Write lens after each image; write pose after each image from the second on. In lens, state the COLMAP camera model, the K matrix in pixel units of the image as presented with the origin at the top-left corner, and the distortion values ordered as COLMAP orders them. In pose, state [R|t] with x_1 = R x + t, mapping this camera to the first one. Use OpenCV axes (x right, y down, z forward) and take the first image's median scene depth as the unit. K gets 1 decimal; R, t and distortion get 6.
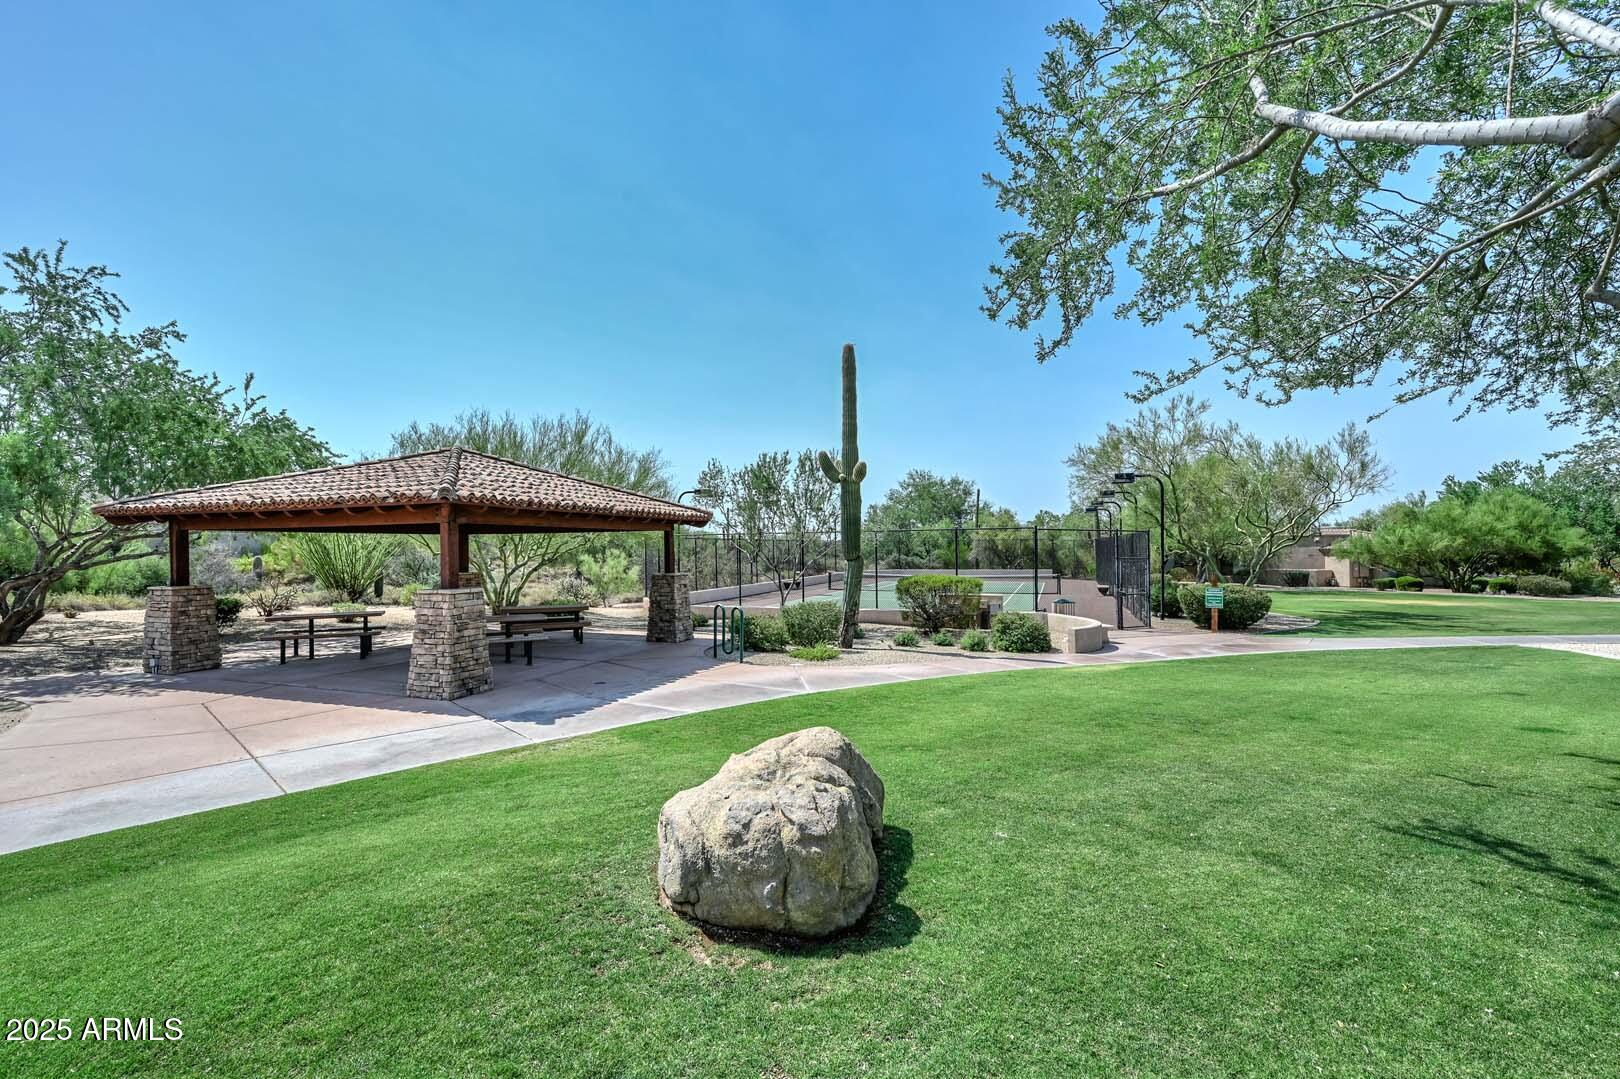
lens RADIAL K [[688.9, 0, 810.0], [0, 688.9, 539.5], [0, 0, 1]] dist [0.001425, 0.000131]
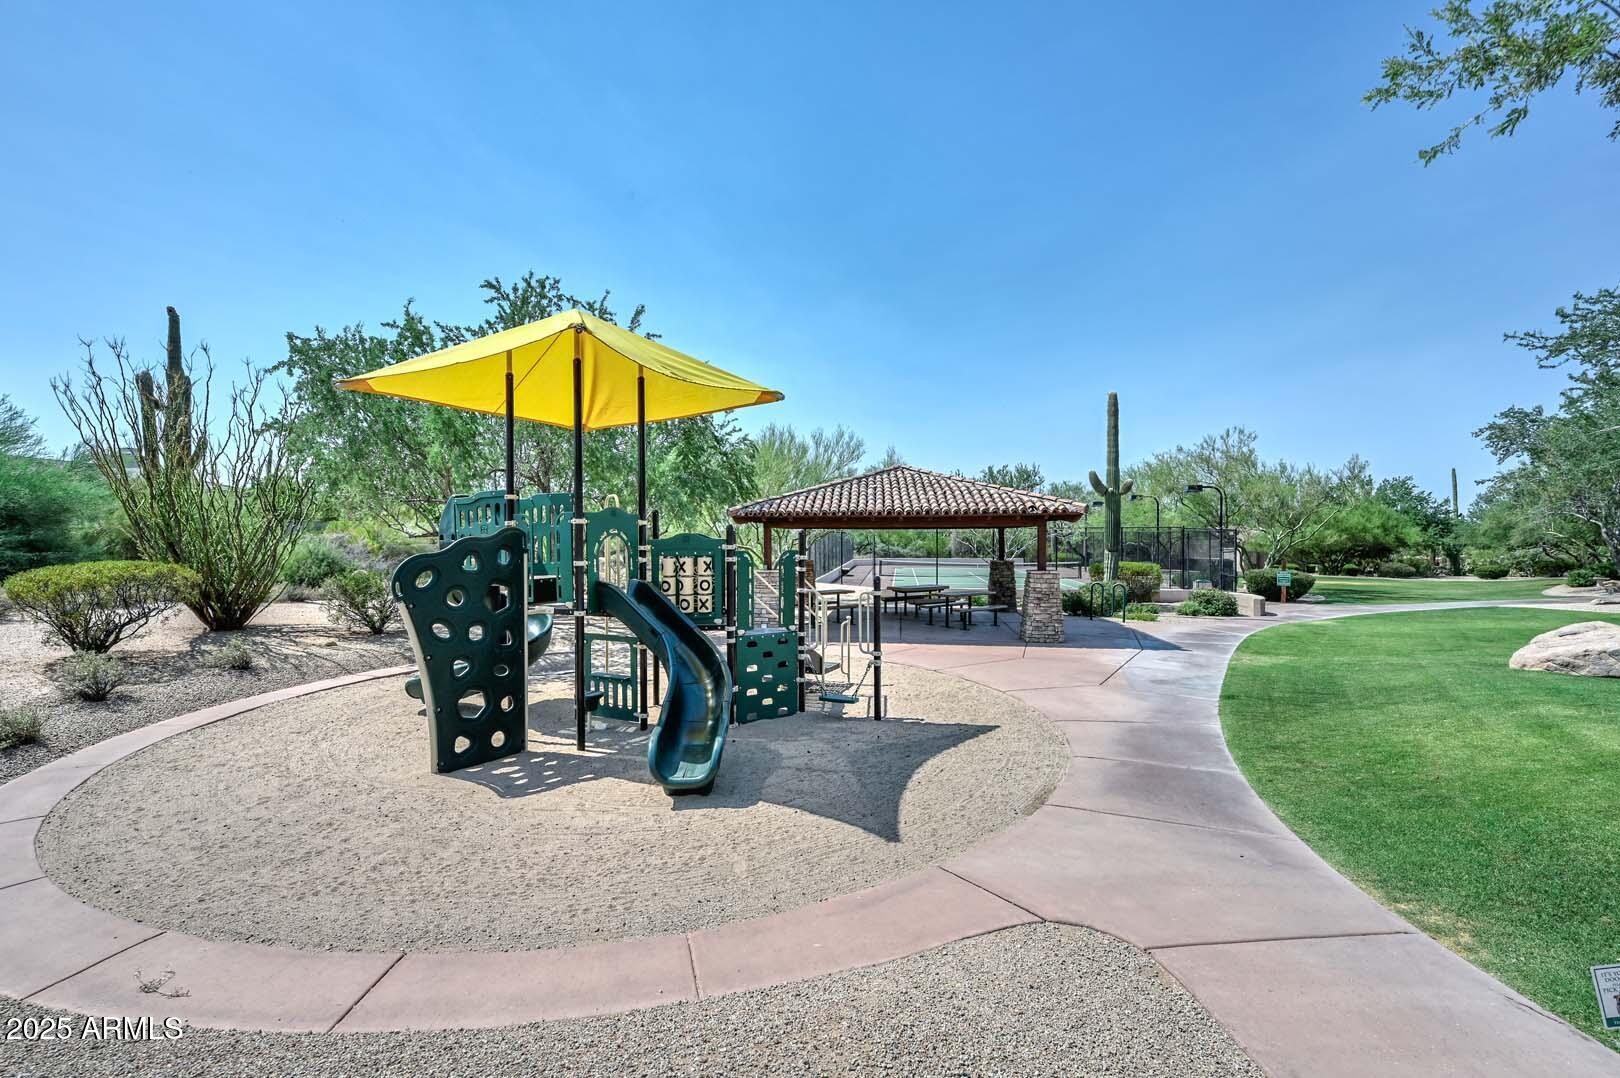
lens RADIAL K [[688.9, 0, 810.0], [0, 688.9, 539.0], [0, 0, 1]] dist [0.001425, 0.000131]
pose [[0.980310, 0.004978, 0.197402, -0.446816], [-0.007628, 0.999891, 0.012669, -0.003959], [-0.197317, -0.013925, 0.980241, -0.124246]]
